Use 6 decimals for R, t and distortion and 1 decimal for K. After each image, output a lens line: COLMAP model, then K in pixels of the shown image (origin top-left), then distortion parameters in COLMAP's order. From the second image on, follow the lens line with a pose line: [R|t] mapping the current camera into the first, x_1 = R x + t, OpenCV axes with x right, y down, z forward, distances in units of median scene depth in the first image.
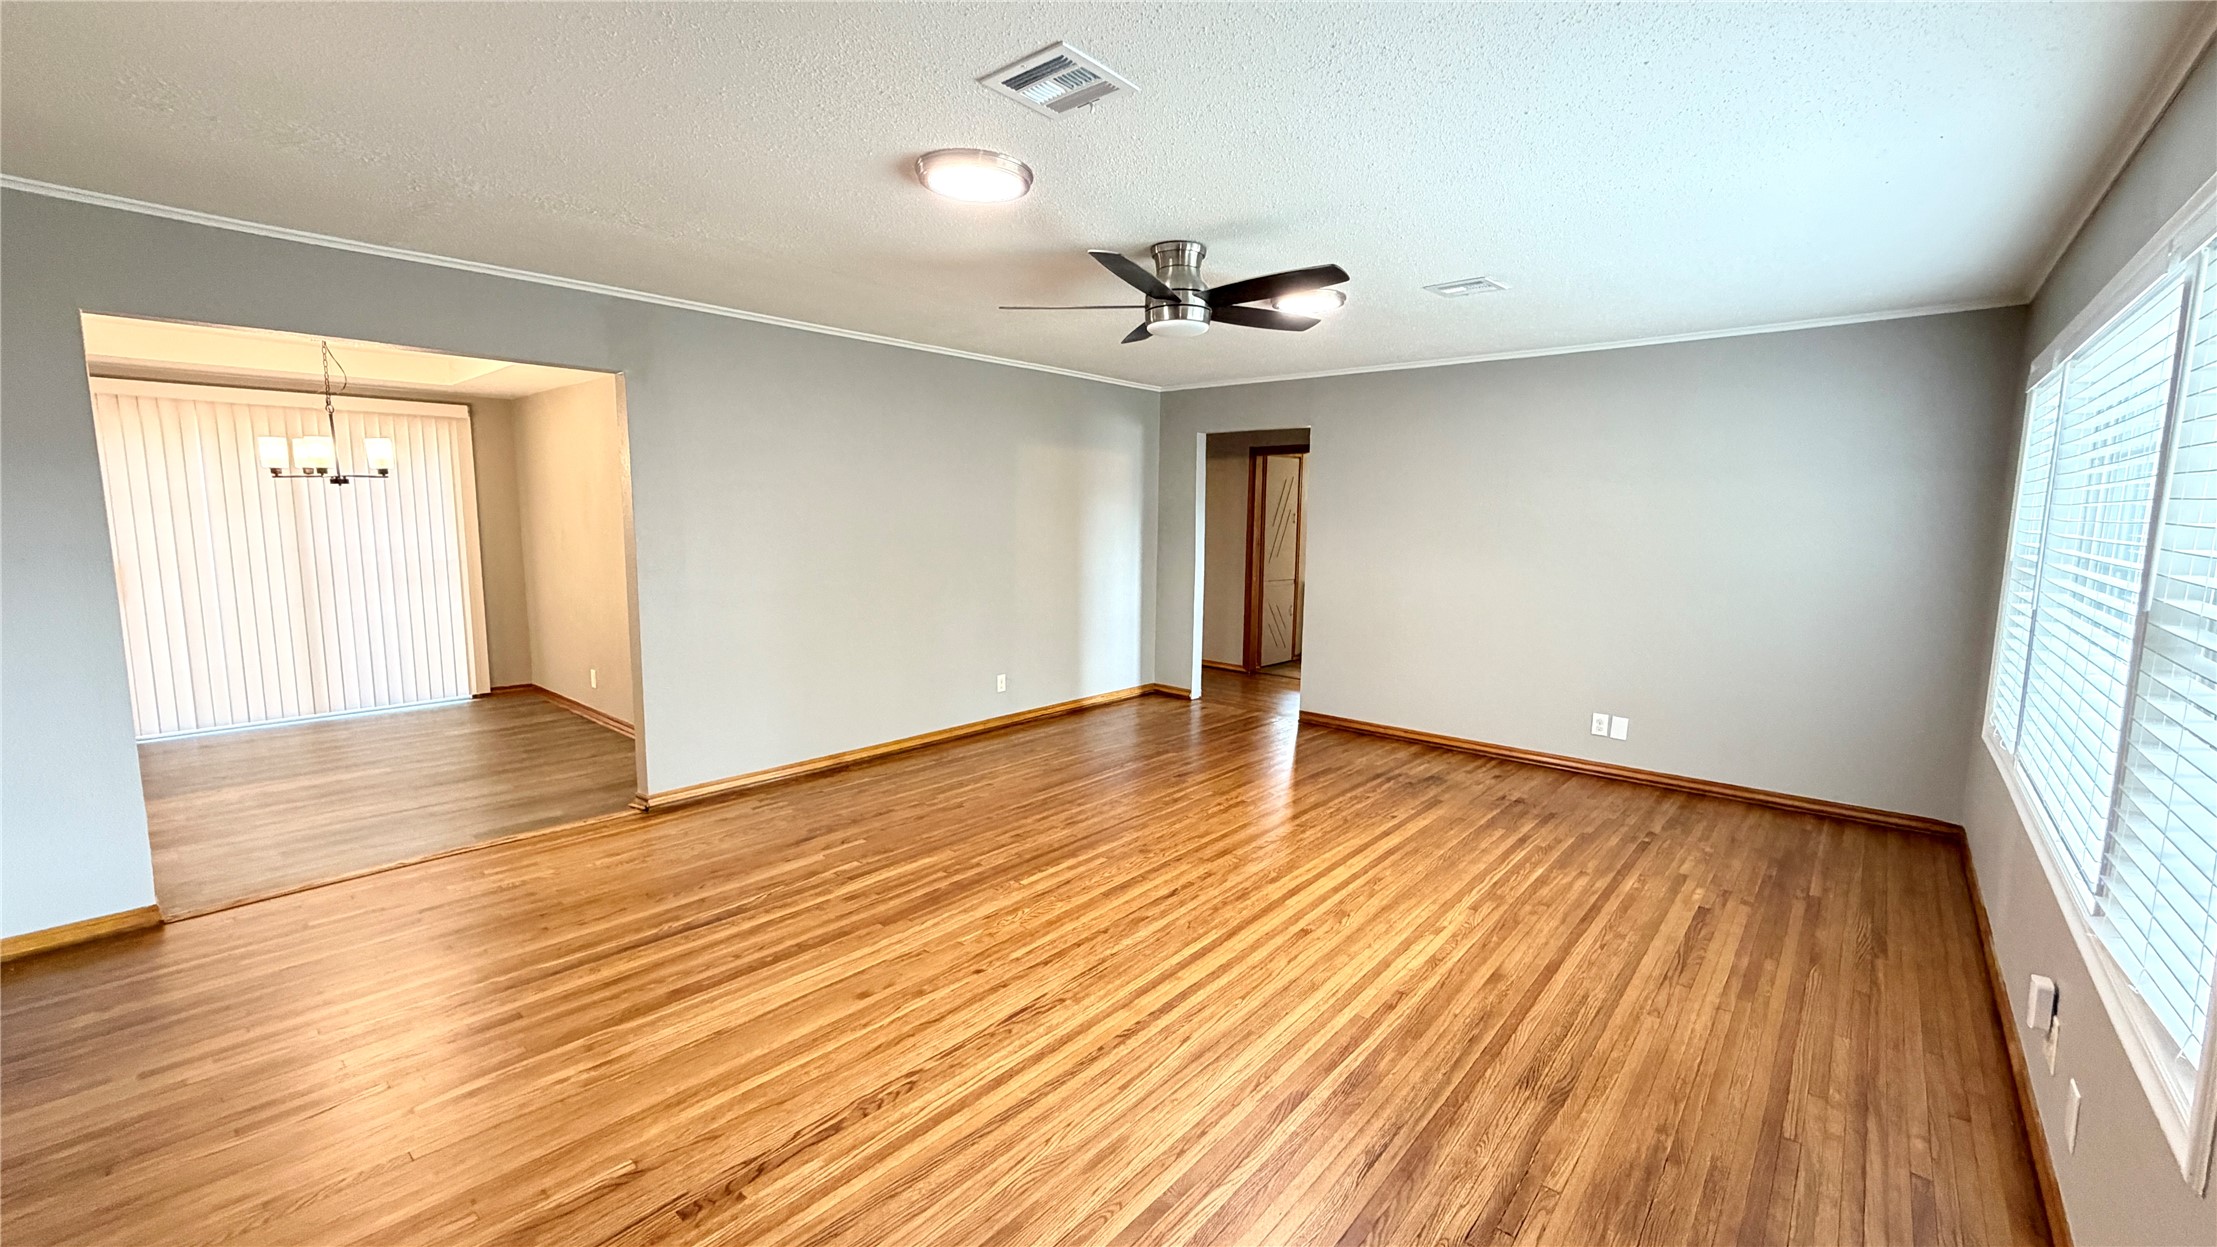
lens RADIAL K [[887.4, 0, 1111.9], [0, 887.4, 621.3], [0, 0, 1]] dist [-0.002742, -0.000256]
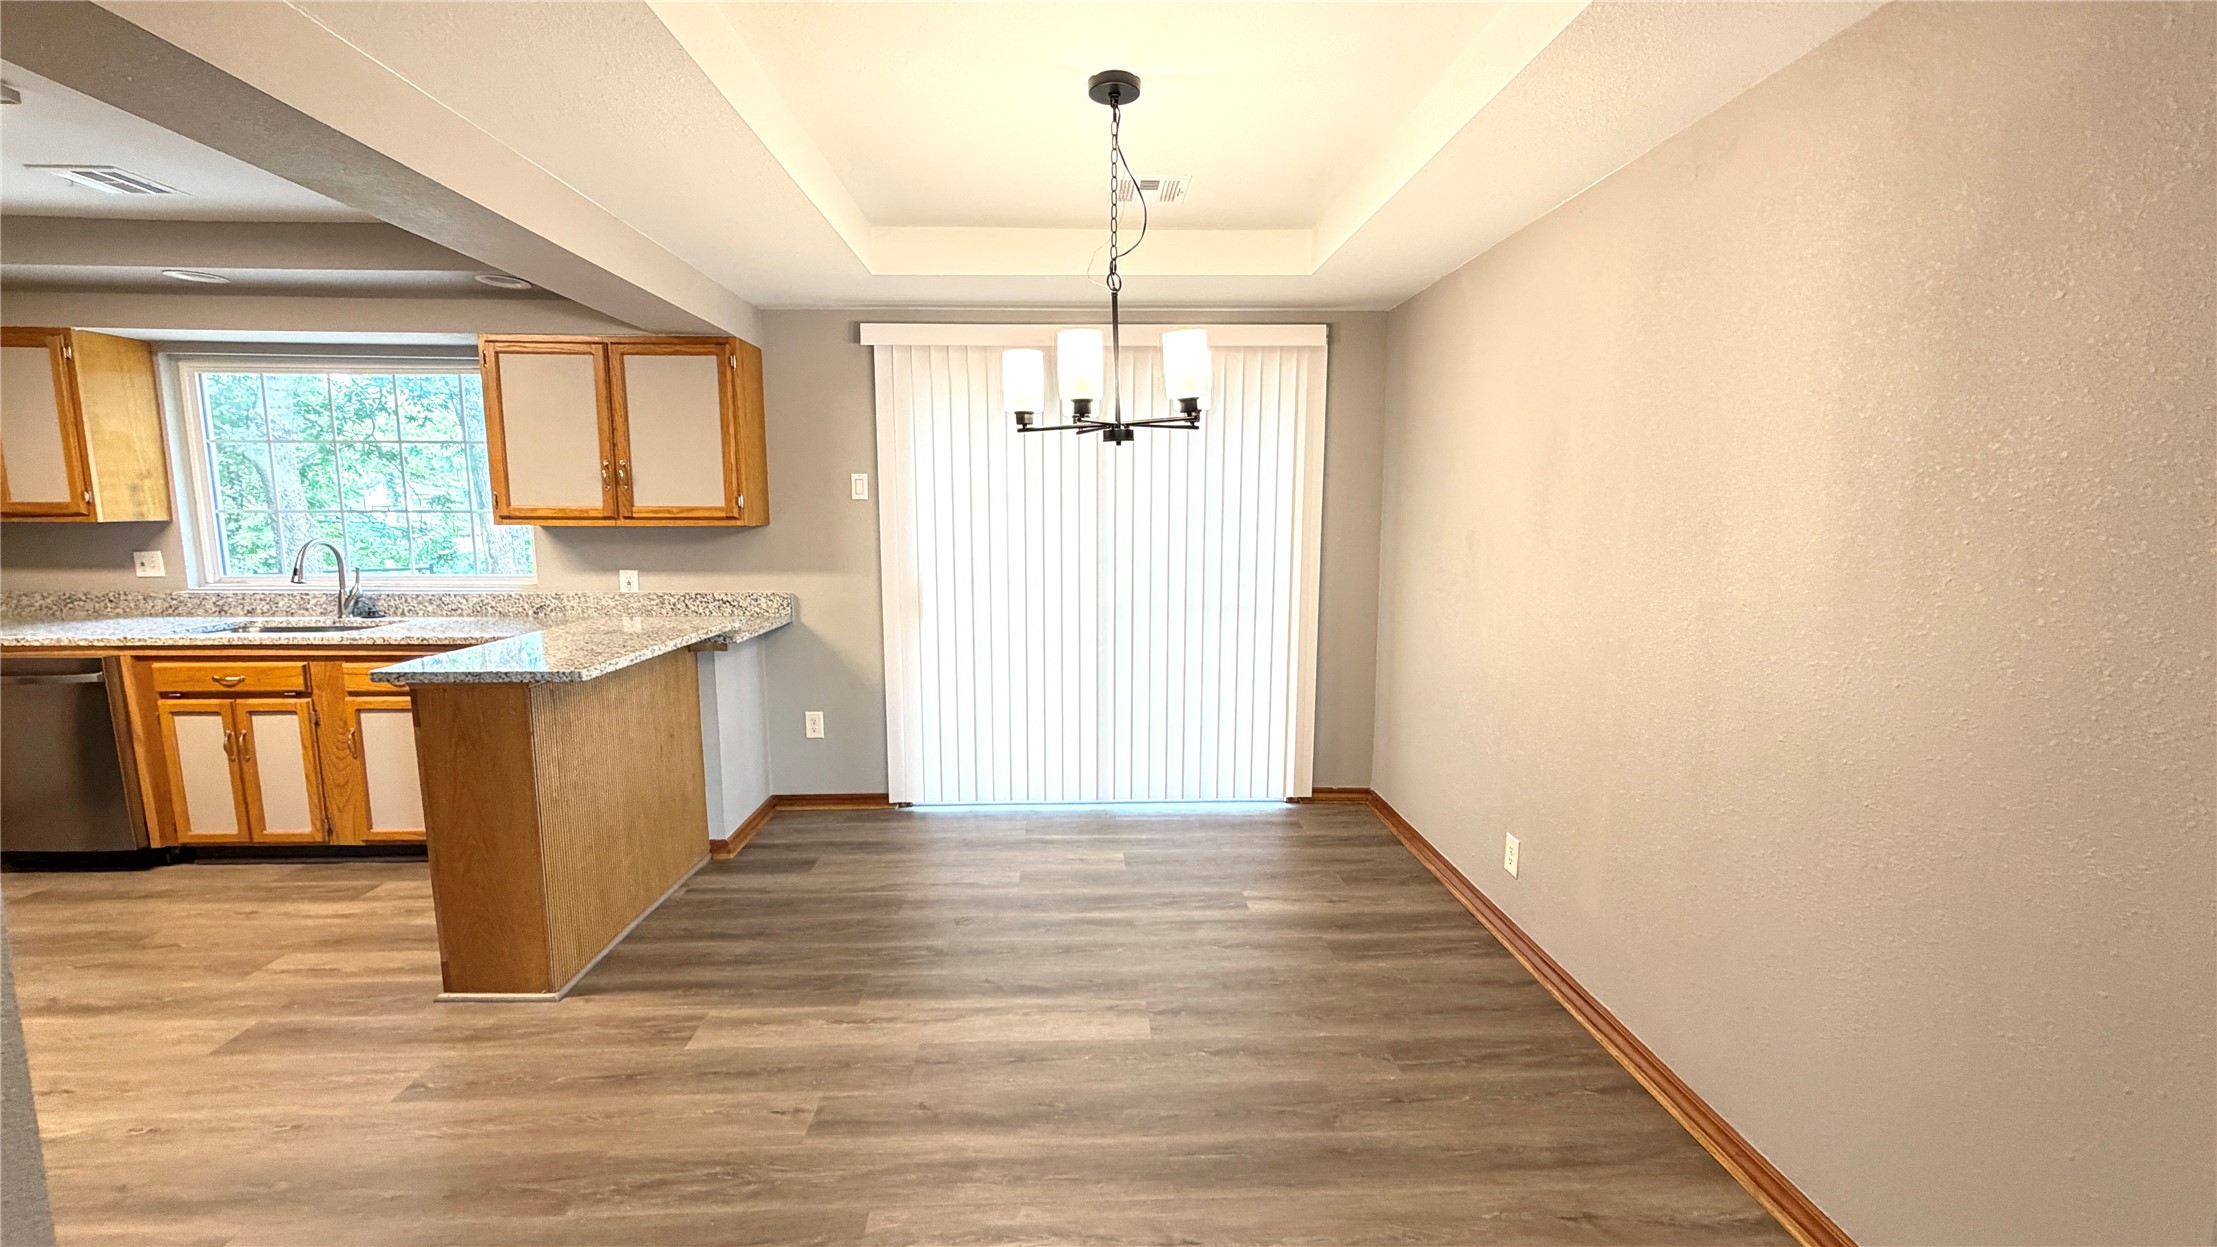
lens RADIAL K [[887.4, 0, 1107.9], [0, 887.4, 624.5], [0, 0, 1]] dist [-0.002742, -0.000256]
pose [[0.688393, 0.087451, -0.720047, -0.739280], [-0.084087, 0.995634, 0.040531, -0.106559], [0.720448, 0.032645, 0.692740, 0.944230]]
